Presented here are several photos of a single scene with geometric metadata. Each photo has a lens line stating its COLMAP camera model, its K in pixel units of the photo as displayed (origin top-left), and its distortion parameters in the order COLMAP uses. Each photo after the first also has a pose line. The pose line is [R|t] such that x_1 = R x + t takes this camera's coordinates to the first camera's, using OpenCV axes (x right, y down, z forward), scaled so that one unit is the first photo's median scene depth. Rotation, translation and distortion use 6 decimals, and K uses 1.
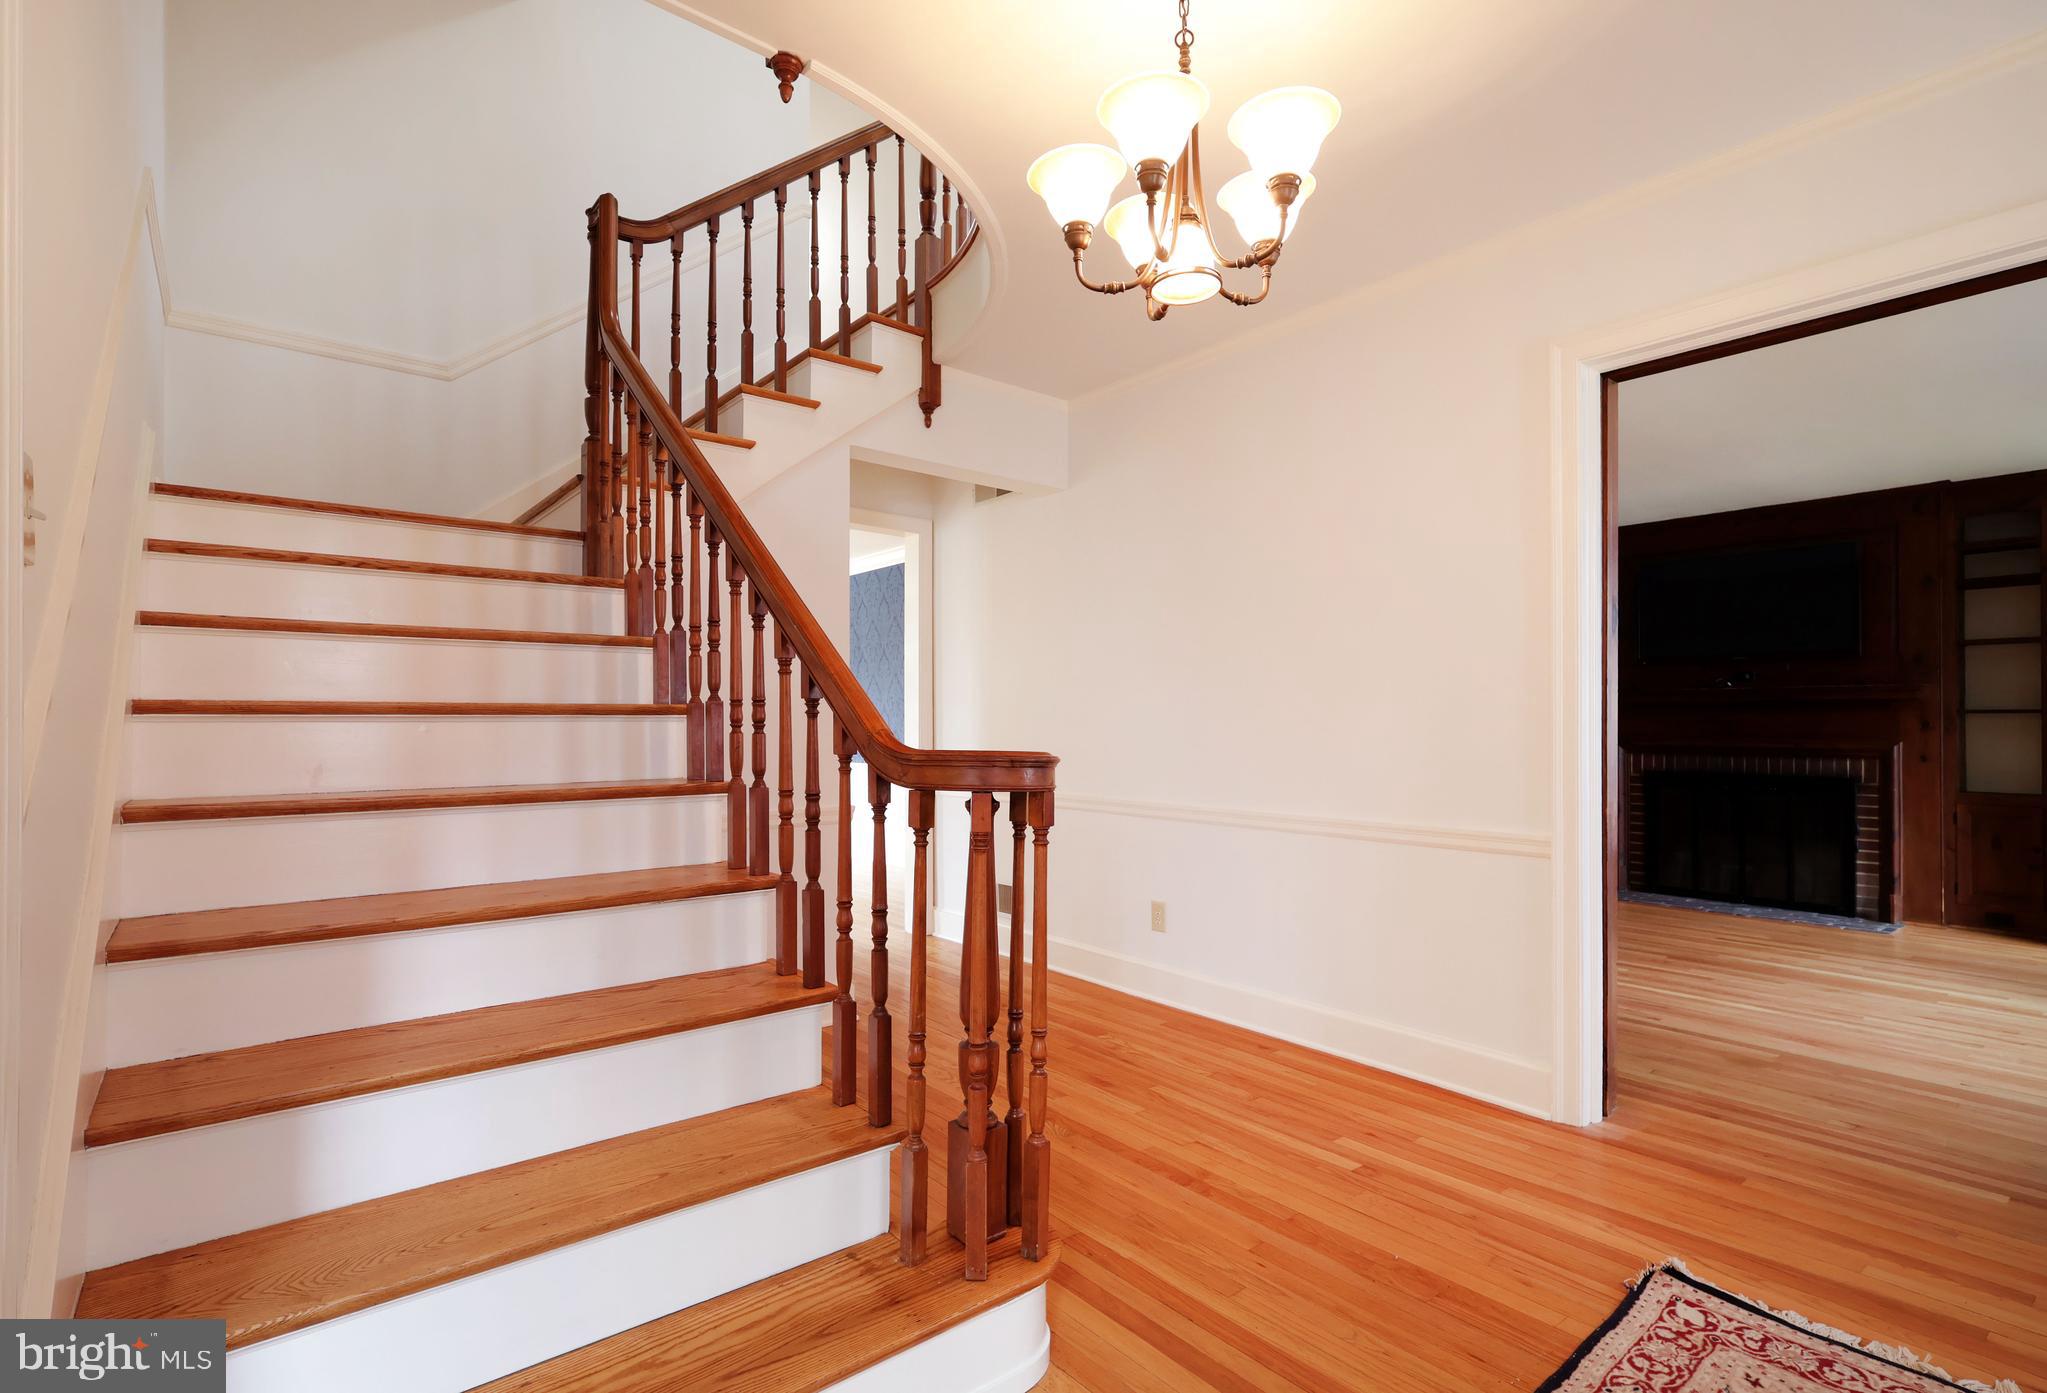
lens RADIAL K [[991.7, 0, 1003.7], [0, 991.7, 728.2], [0, 0, 1]] dist [0.014340, -0.000084]
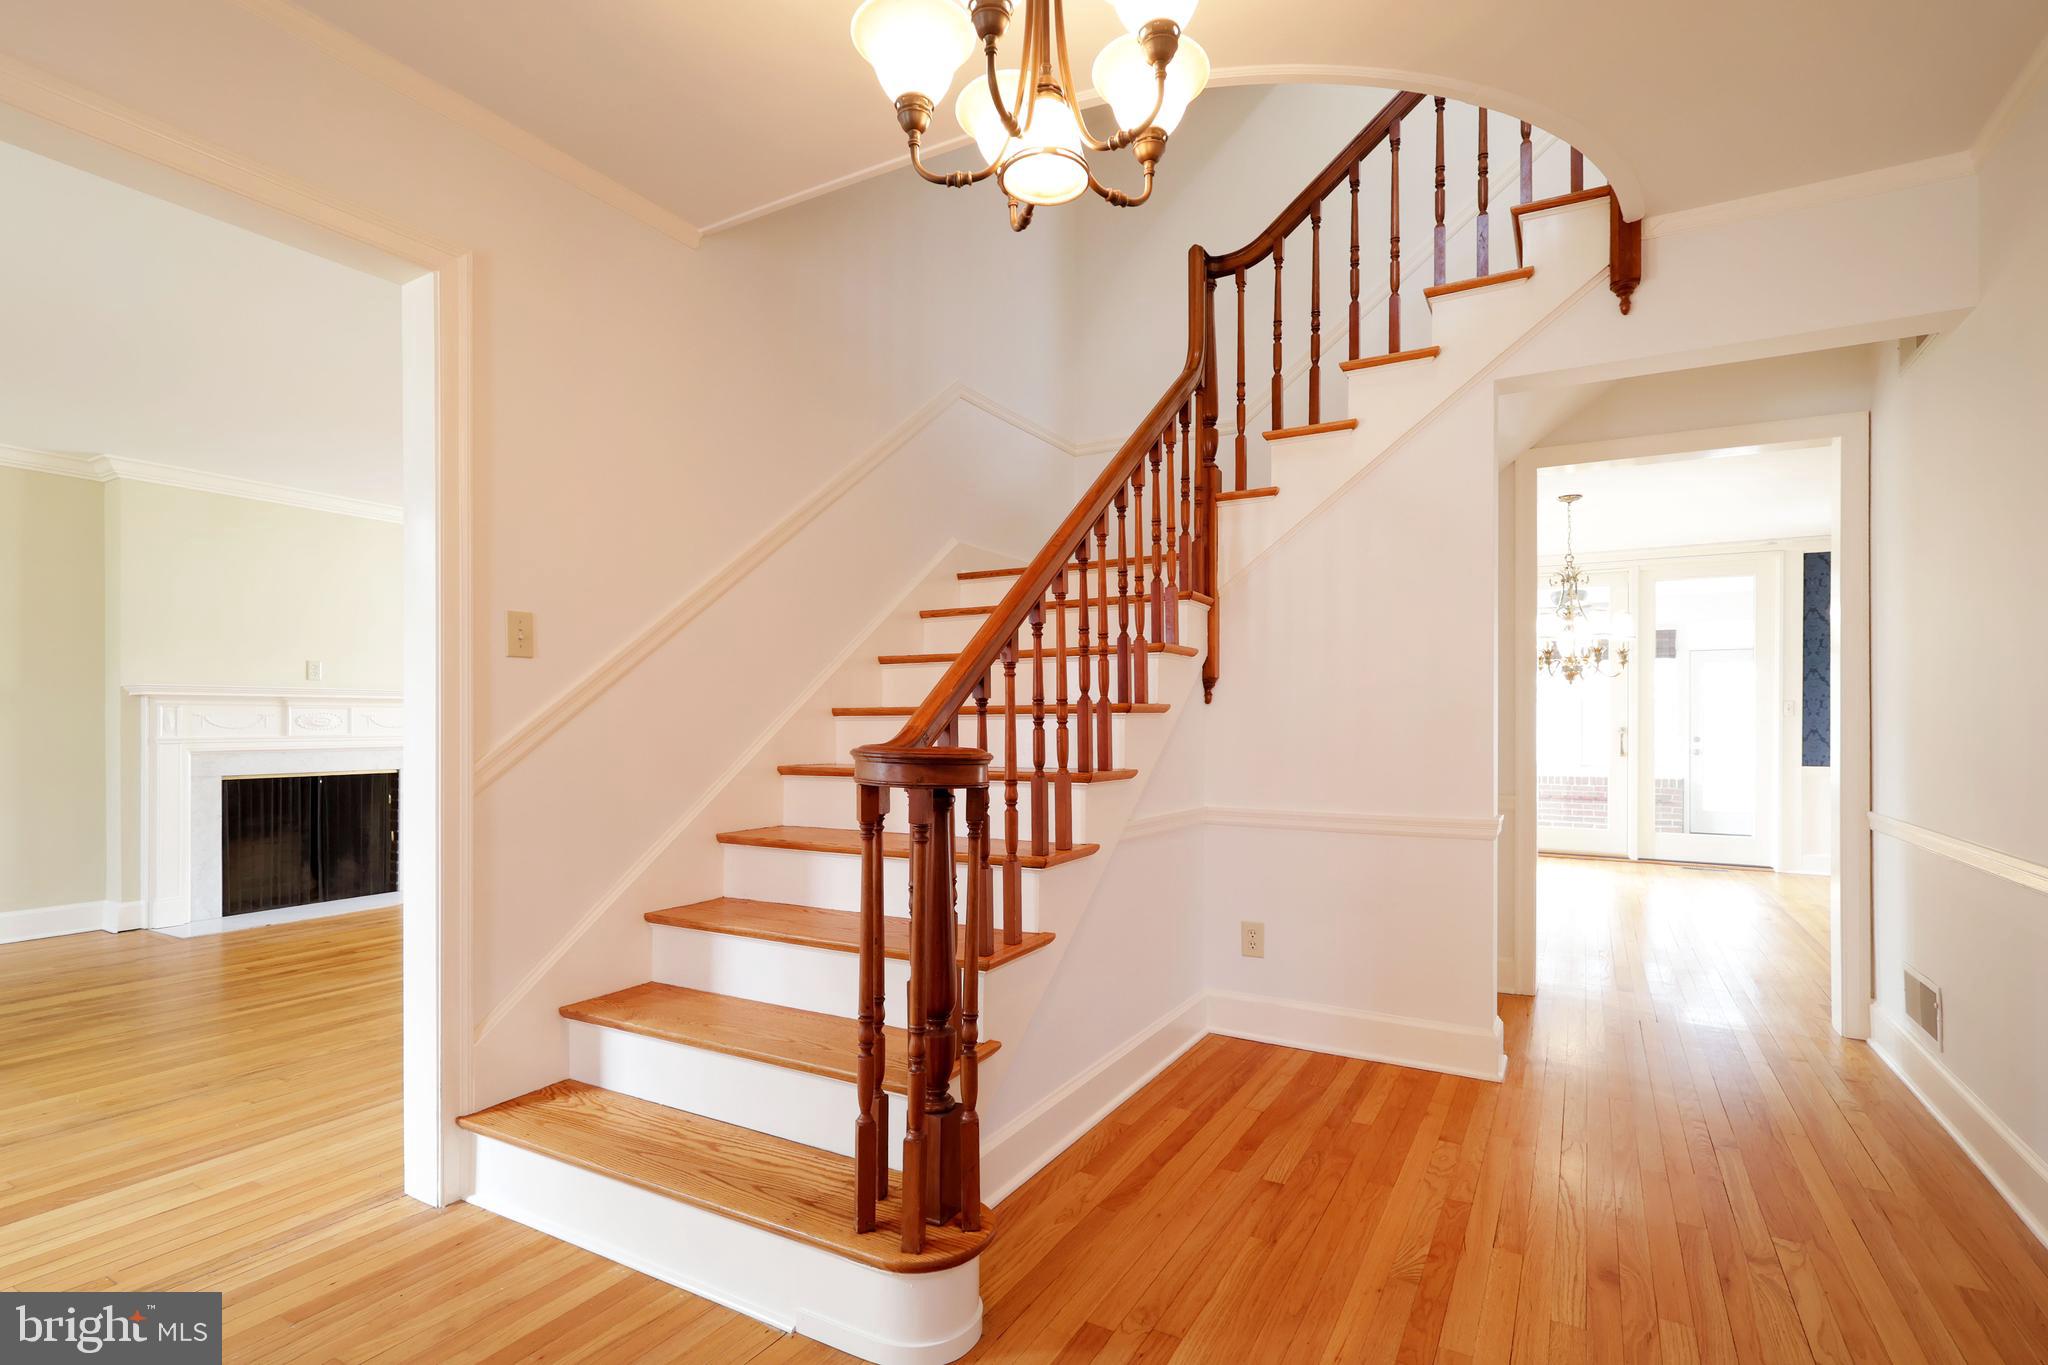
lens RADIAL K [[984.0, 0, 1005.2], [0, 984.0, 721.7], [0, 0, 1]] dist [-0.000677, 0.000470]
pose [[0.367013, -0.001600, -0.930214, 0.513090], [-0.001729, 0.999996, -0.002403, -0.000400], [0.930214, 0.002490, 0.367008, 0.372616]]
